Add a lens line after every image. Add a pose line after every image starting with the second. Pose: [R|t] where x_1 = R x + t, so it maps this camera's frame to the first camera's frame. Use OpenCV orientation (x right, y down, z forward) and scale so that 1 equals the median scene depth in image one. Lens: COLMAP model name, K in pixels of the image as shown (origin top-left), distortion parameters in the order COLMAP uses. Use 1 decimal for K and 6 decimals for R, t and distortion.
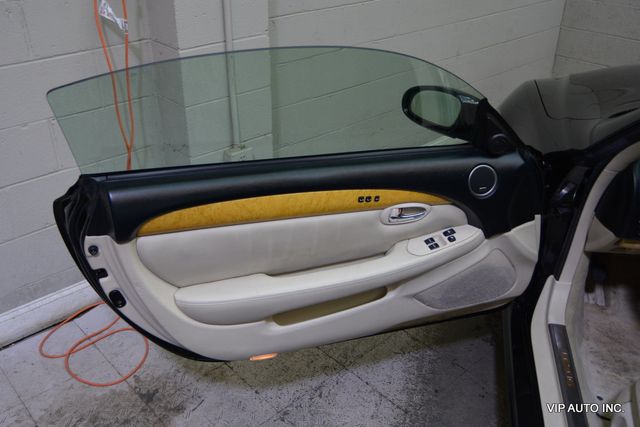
lens RADIAL K [[604.3, 0, 319.3], [0, 604.3, 213.7], [0, 0, 1]] dist [-0.017491, 0.003653]
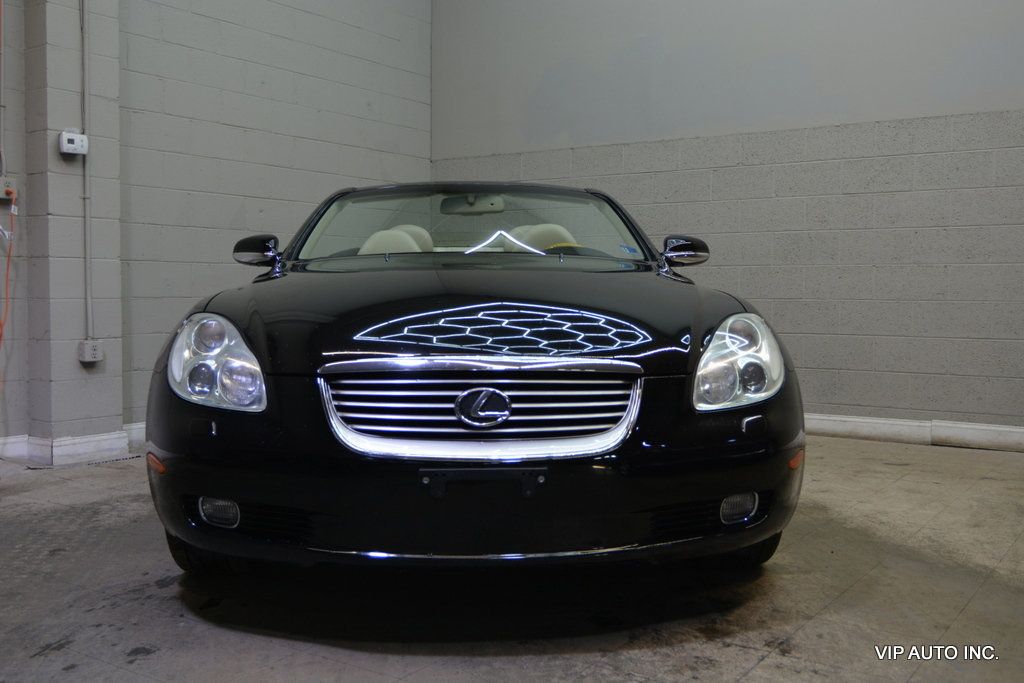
lens RADIAL K [[1013.4, 0, 512.7], [0, 1013.4, 340.2], [0, 0, 1]] dist [-0.008553, -0.001994]
pose [[0.974935, -0.016378, 0.221886, 0.286220], [0.113201, 0.895068, -0.431322, 1.007022], [-0.191539, 0.445628, 0.874488, -1.148303]]
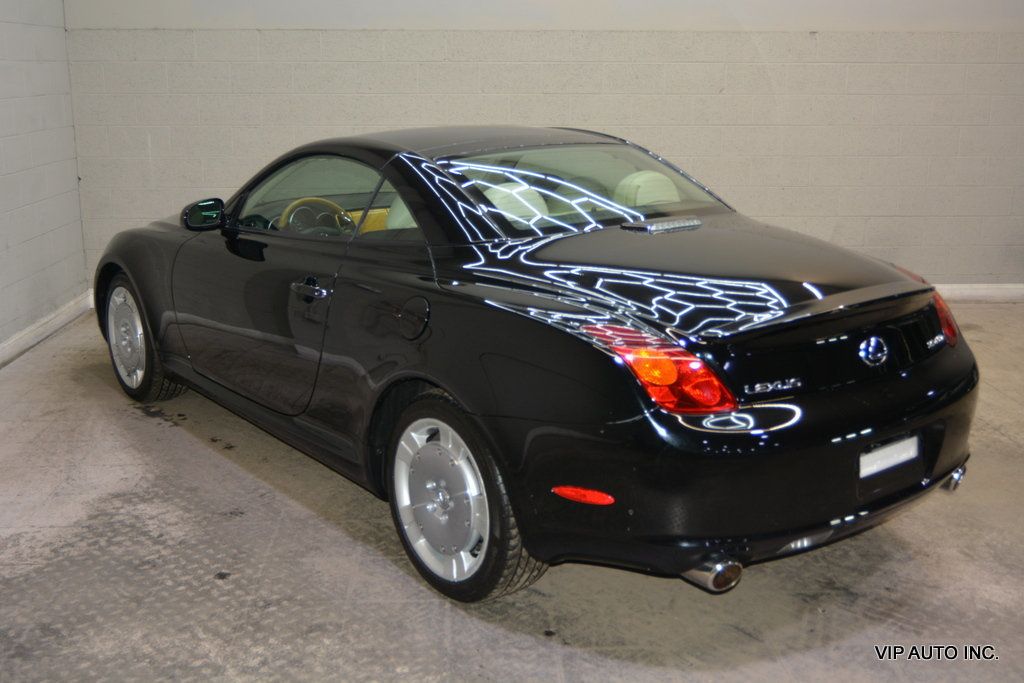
lens RADIAL K [[1100.8, 0, 514.4], [0, 1100.8, 339.9], [0, 0, 1]] dist [-0.002376, -0.011108]
pose [[0.643476, -0.190473, 0.741389, -0.928622], [0.377408, 0.921585, -0.090797, 0.537639], [-0.665959, 0.338232, 0.664904, -1.024817]]
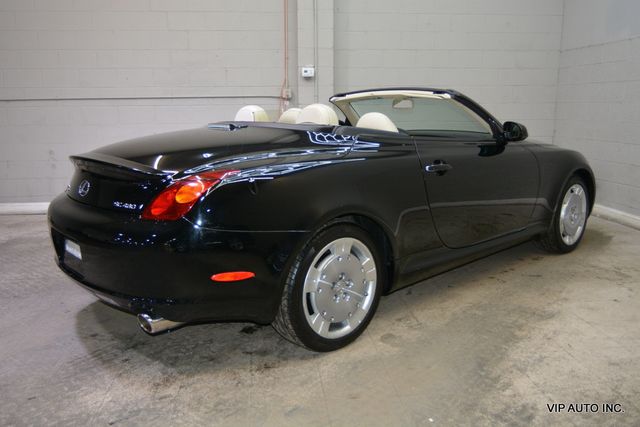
lens RADIAL K [[532.4, 0, 317.9], [0, 532.4, 212.4], [0, 0, 1]] dist [-0.012164, 0.006059]
pose [[0.799677, 0.104905, -0.591195, 1.567304], [-0.281495, 0.935209, -0.214814, 0.757867], [0.530356, 0.338200, 0.777395, -1.012239]]
